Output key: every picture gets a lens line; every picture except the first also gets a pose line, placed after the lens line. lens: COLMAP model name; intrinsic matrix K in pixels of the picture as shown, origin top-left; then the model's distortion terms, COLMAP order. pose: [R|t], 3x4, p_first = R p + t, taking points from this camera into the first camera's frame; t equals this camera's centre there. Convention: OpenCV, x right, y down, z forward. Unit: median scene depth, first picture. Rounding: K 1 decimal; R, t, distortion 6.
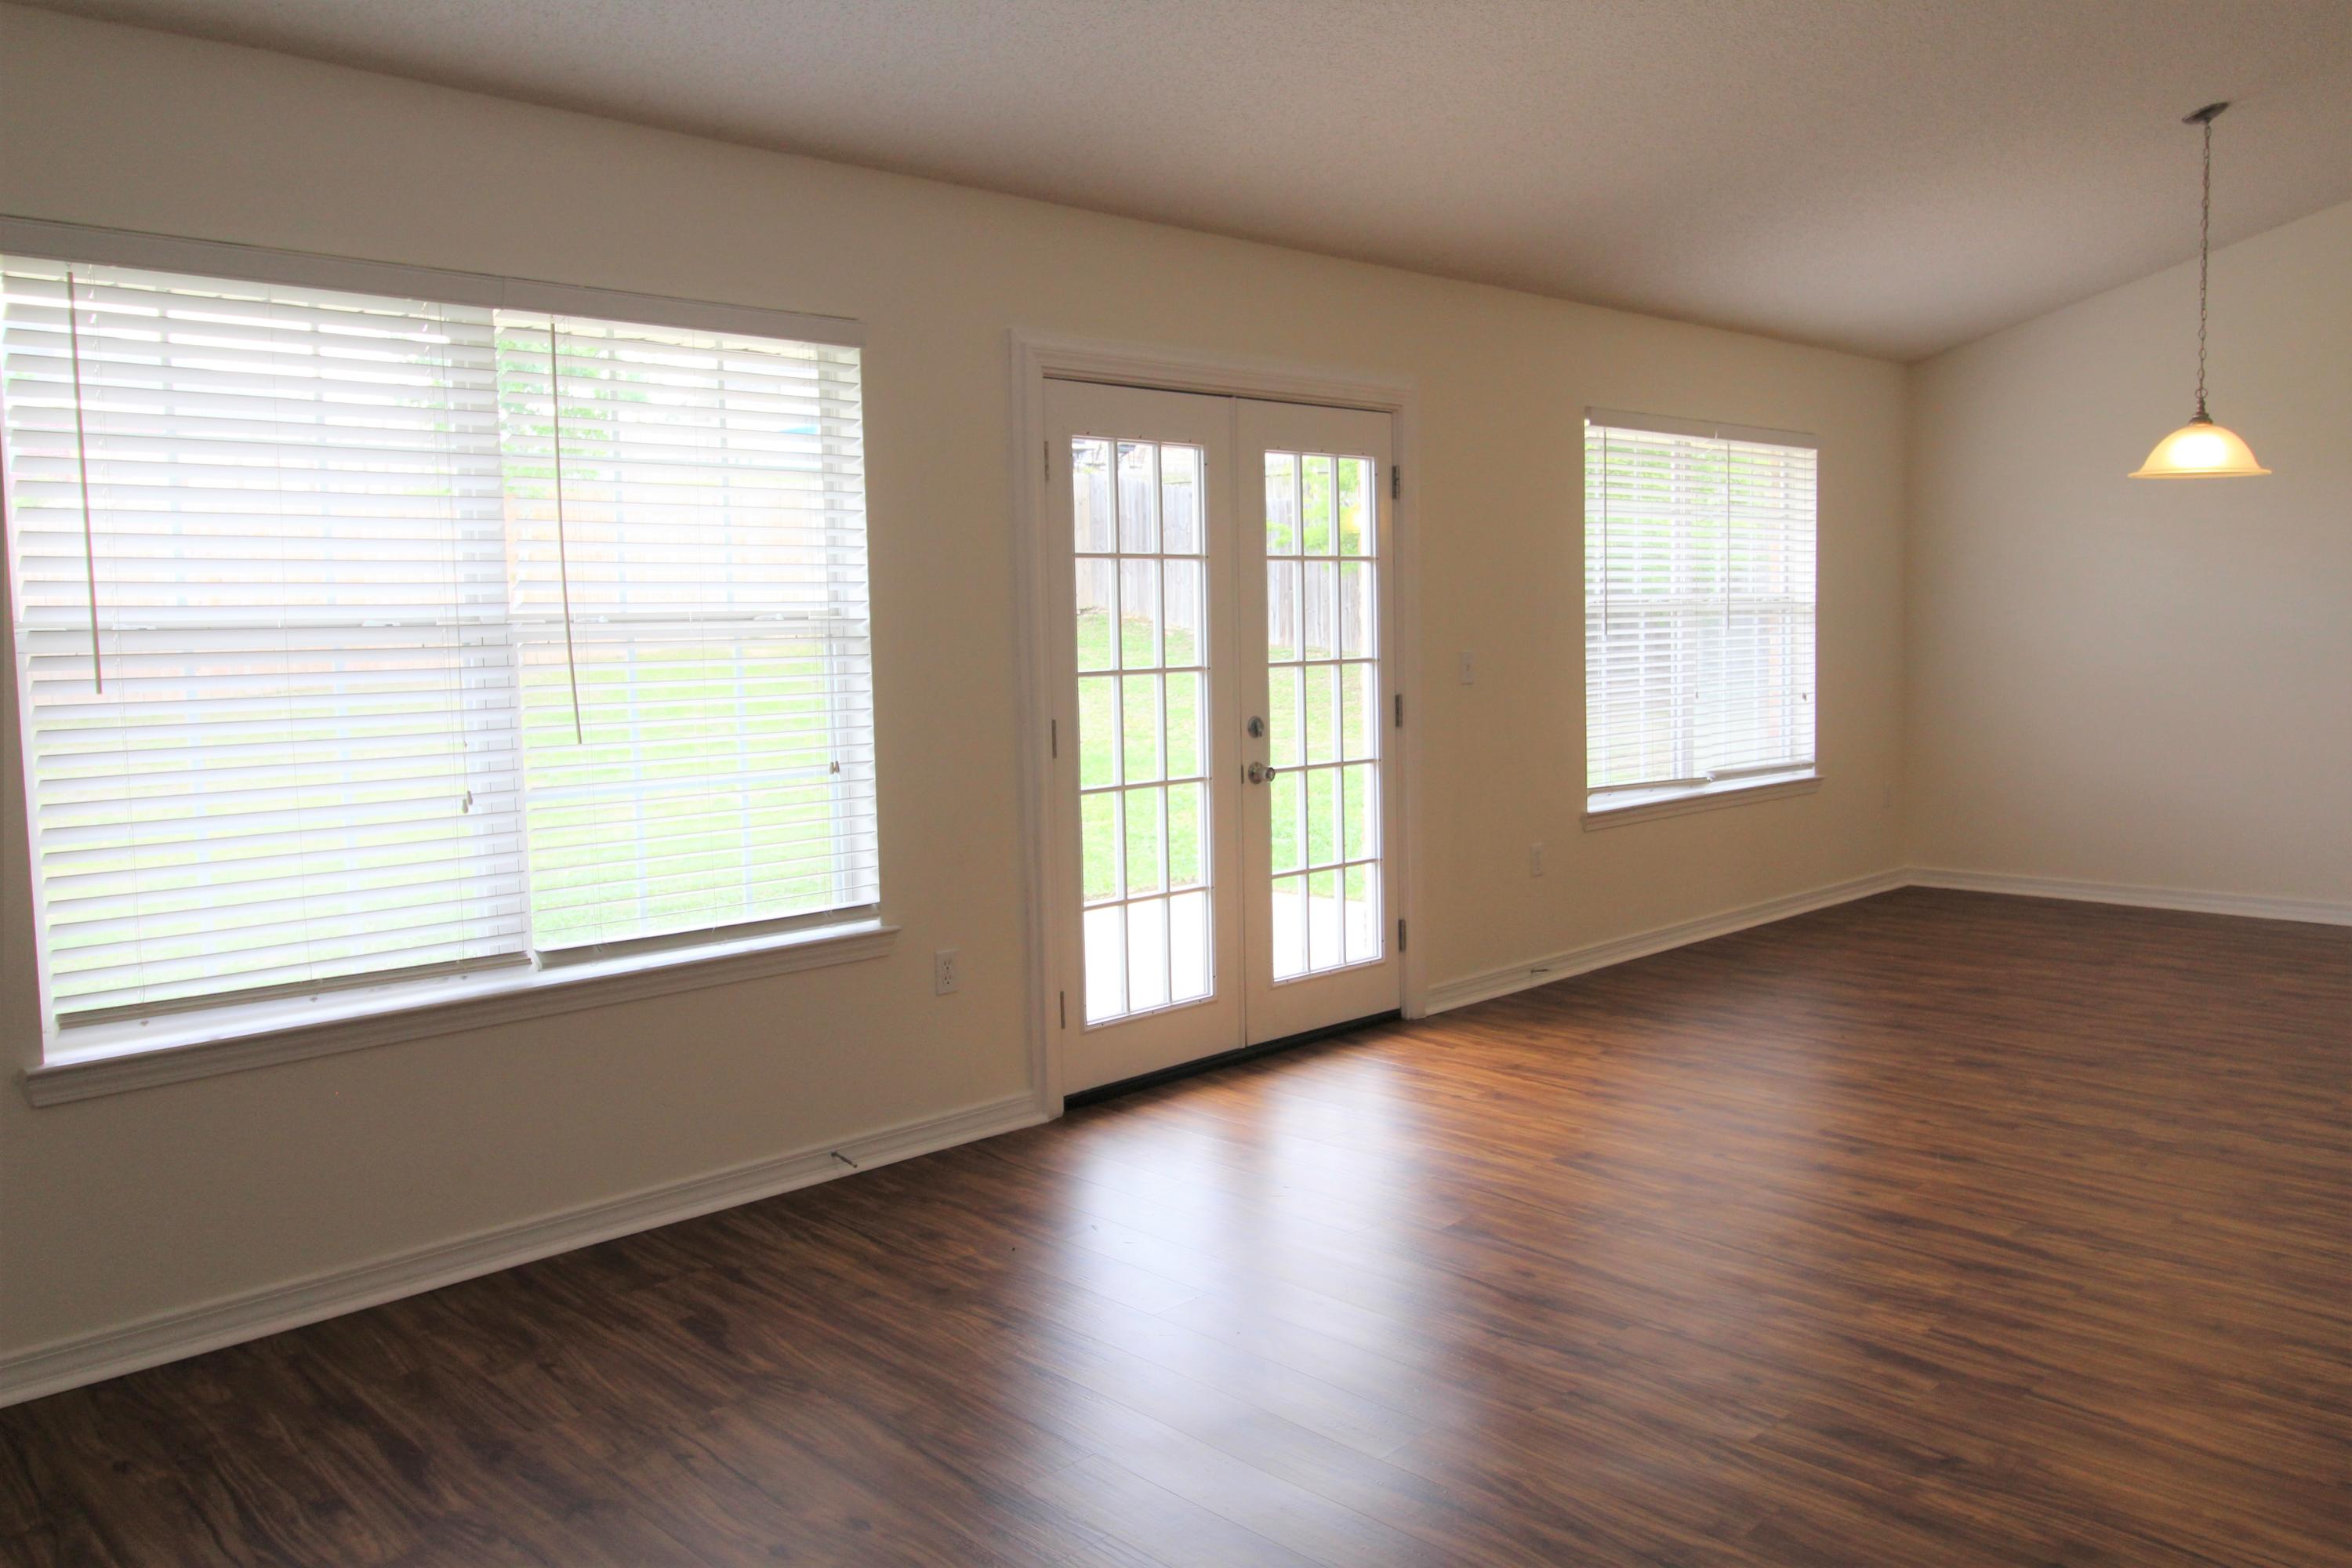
lens RADIAL K [[1750.3, 0, 1172.5], [0, 1750.3, 756.6], [0, 0, 1]] dist [0.005858, -0.005624]
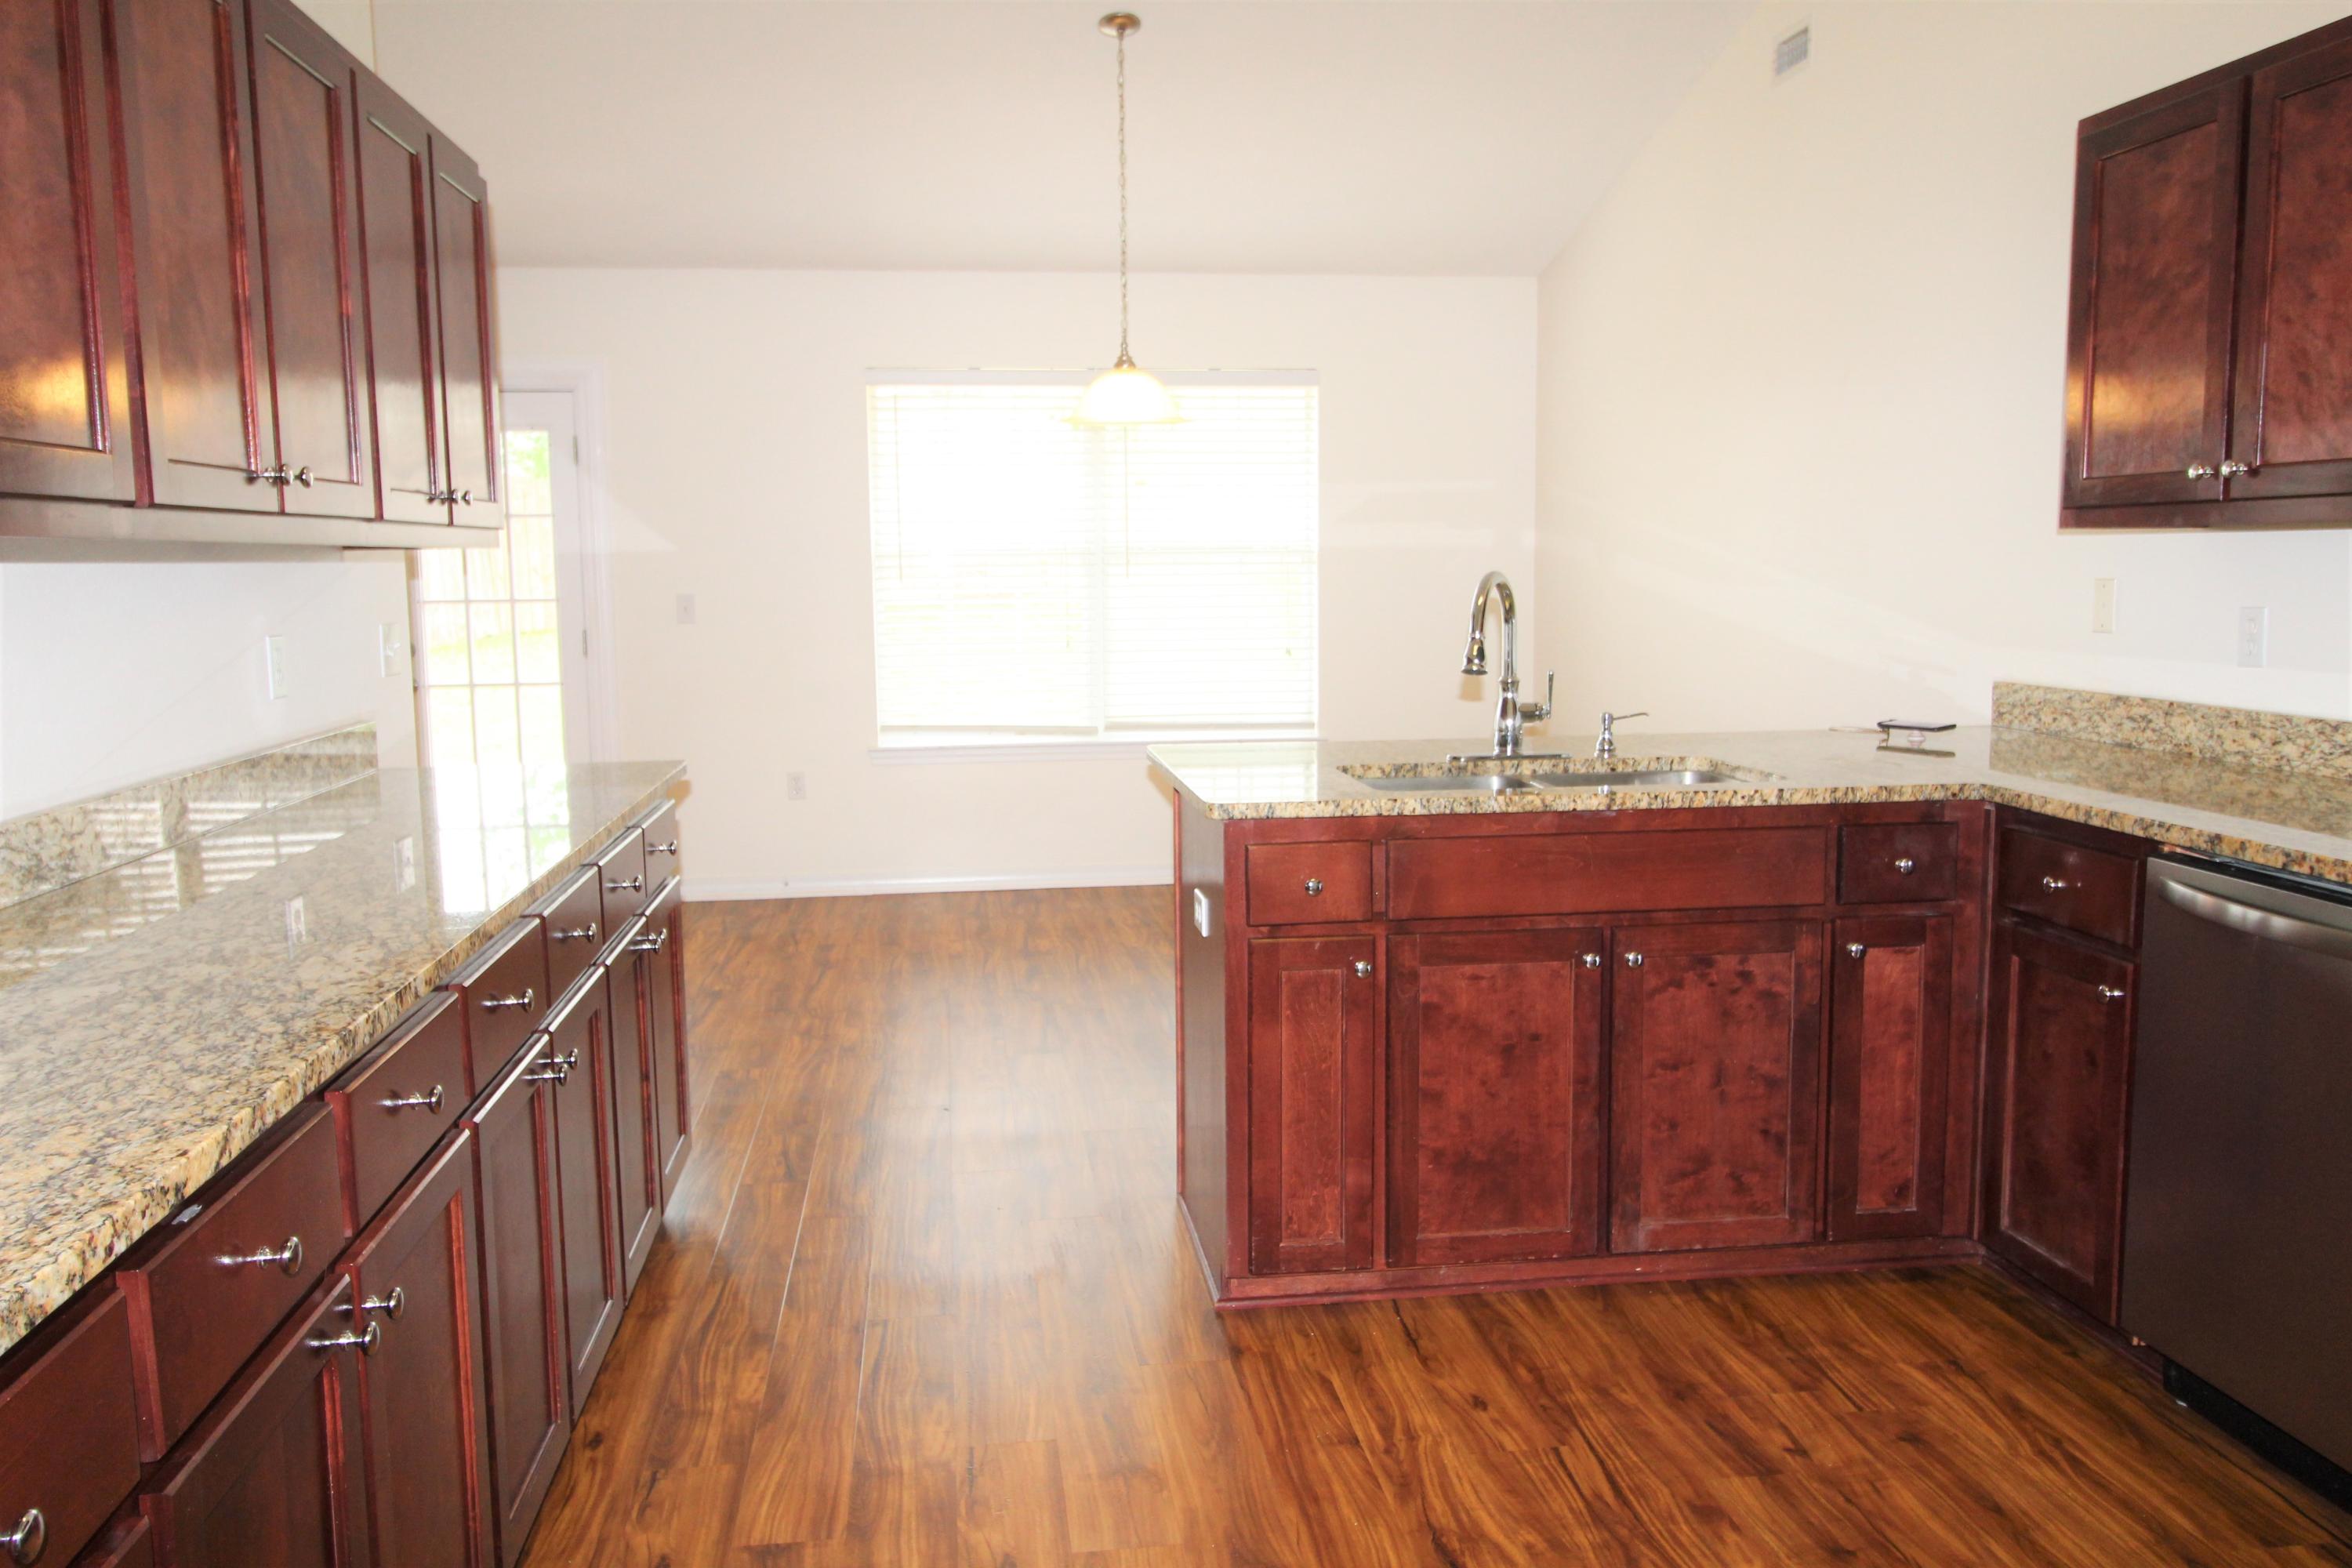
lens RADIAL K [[1750.3, 0, 1172.5], [0, 1750.3, 756.6], [0, 0, 1]] dist [0.005858, -0.005624]
pose [[0.806789, 0.079081, -0.585523, 1.027413], [-0.052125, 0.996665, 0.062787, -0.040070], [0.588536, -0.020136, 0.808220, 0.239931]]
